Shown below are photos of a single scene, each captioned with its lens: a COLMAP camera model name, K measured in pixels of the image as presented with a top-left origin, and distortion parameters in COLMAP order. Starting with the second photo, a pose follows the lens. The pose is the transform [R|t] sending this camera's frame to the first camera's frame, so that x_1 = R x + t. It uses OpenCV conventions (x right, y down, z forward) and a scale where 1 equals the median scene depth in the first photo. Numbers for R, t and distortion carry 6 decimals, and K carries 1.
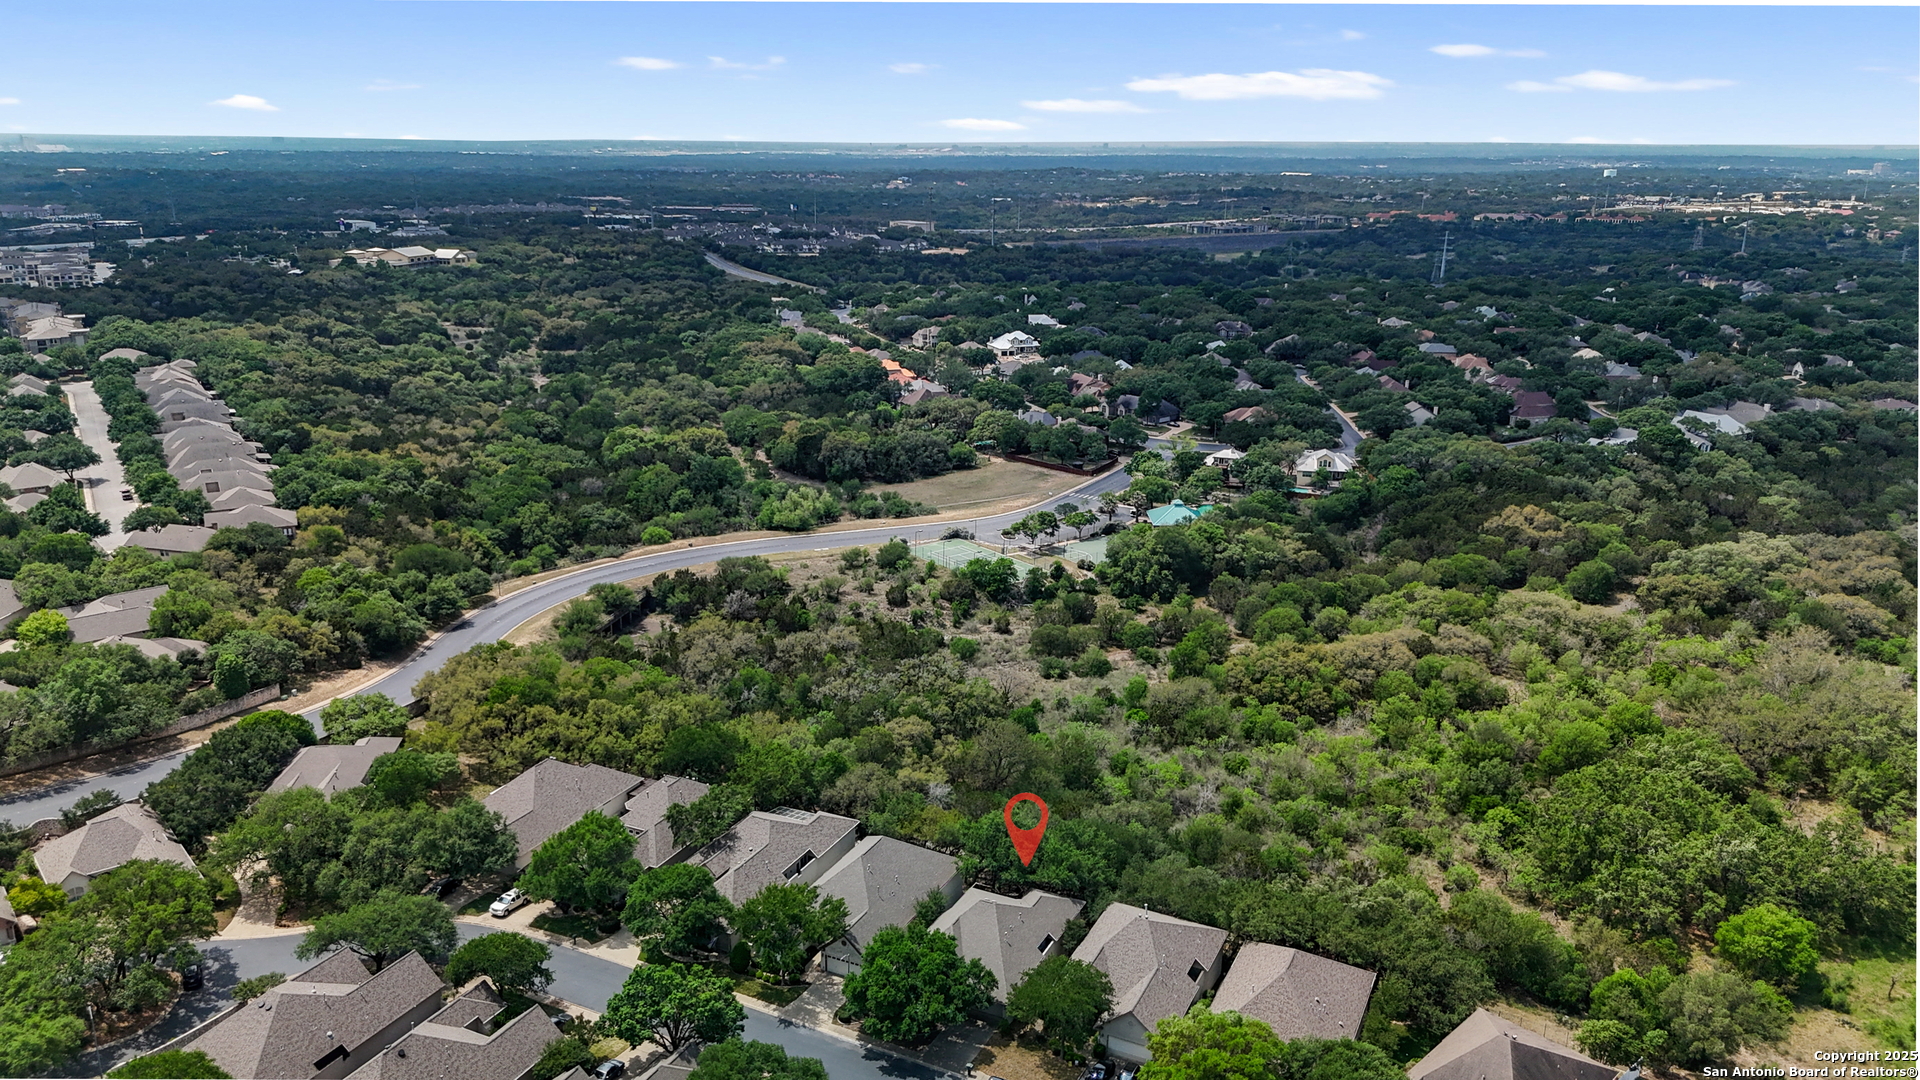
lens RADIAL K [[1416.2, 0, 960.0], [0, 1416.2, 540.0], [0, 0, 1]] dist [0.076214, -0.068529]
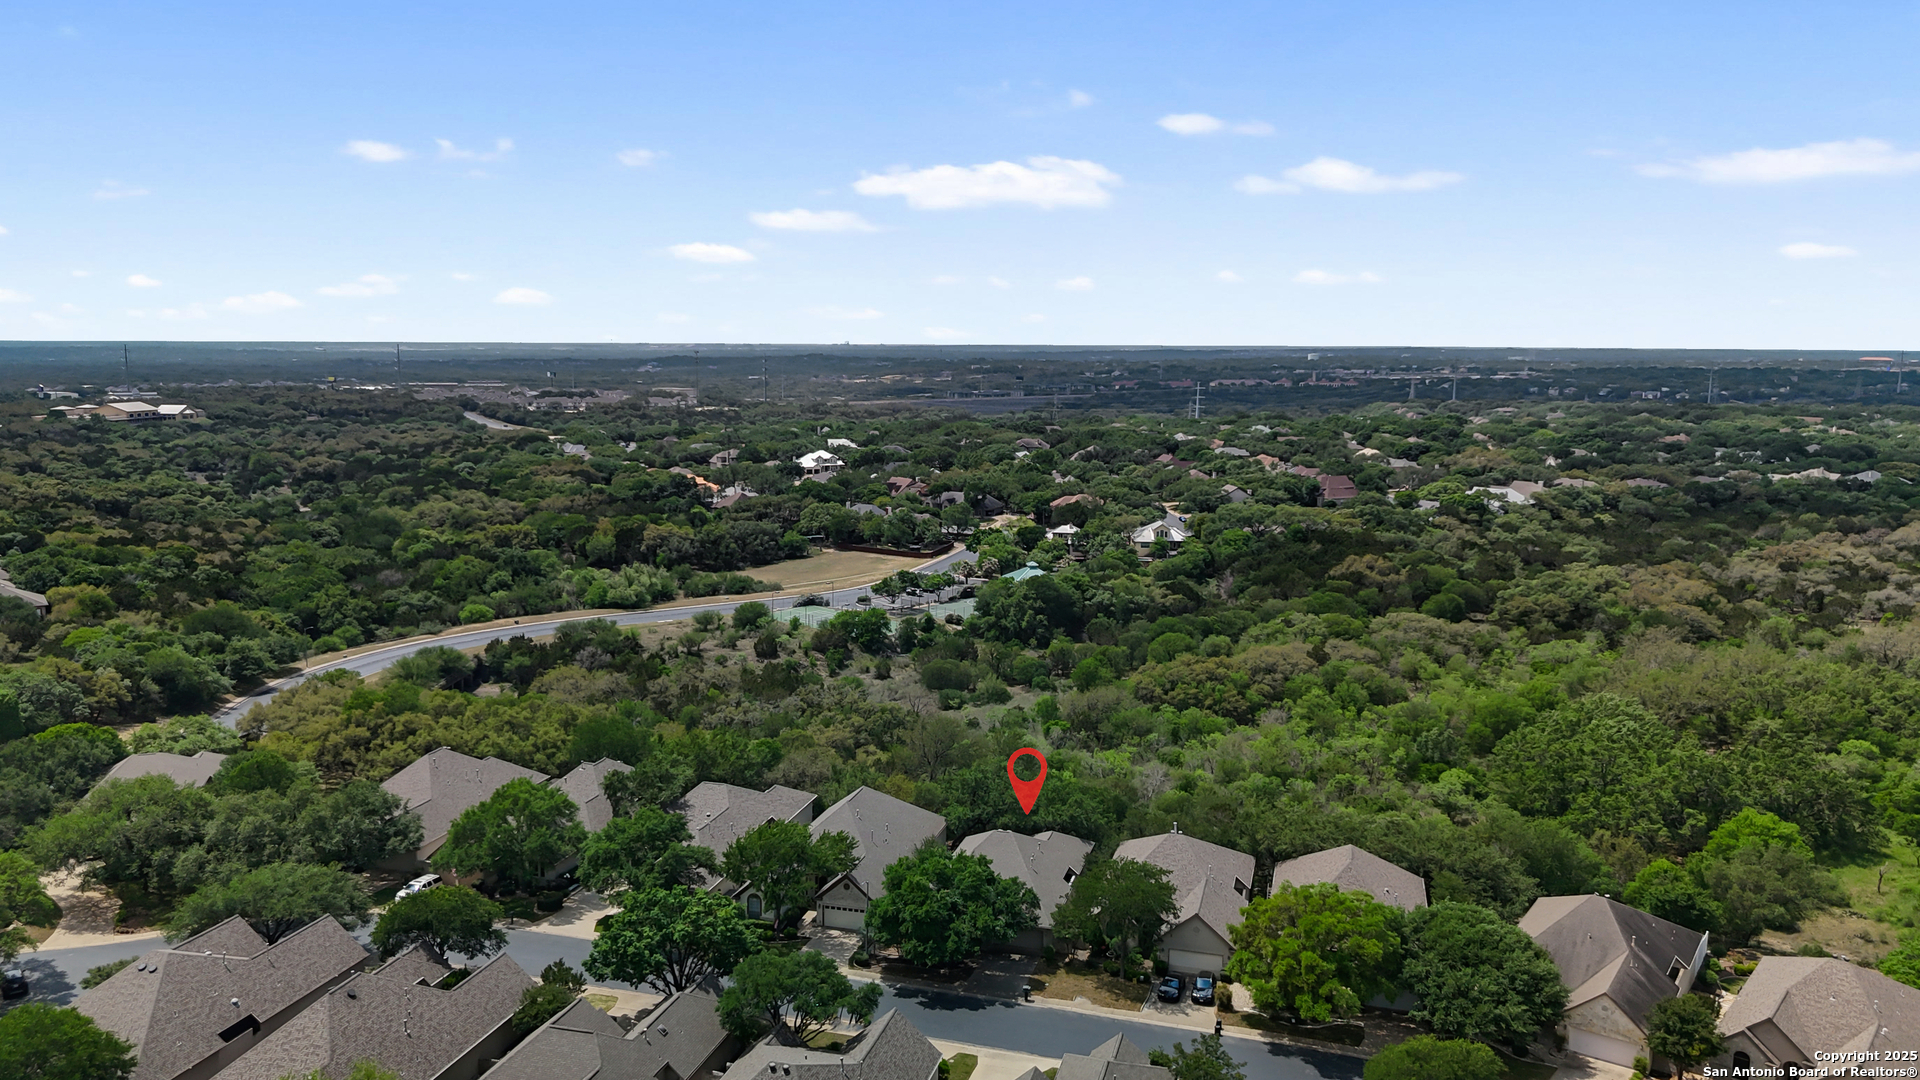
lens RADIAL K [[1416.2, 0, 960.0], [0, 1416.2, 540.0], [0, 0, 1]] dist [0.076214, -0.068529]
pose [[0.983721, -0.028488, 0.177430, -0.076664], [0.052245, 0.990044, -0.130701, 0.091467], [-0.171941, 0.137844, 0.975416, 0.057709]]
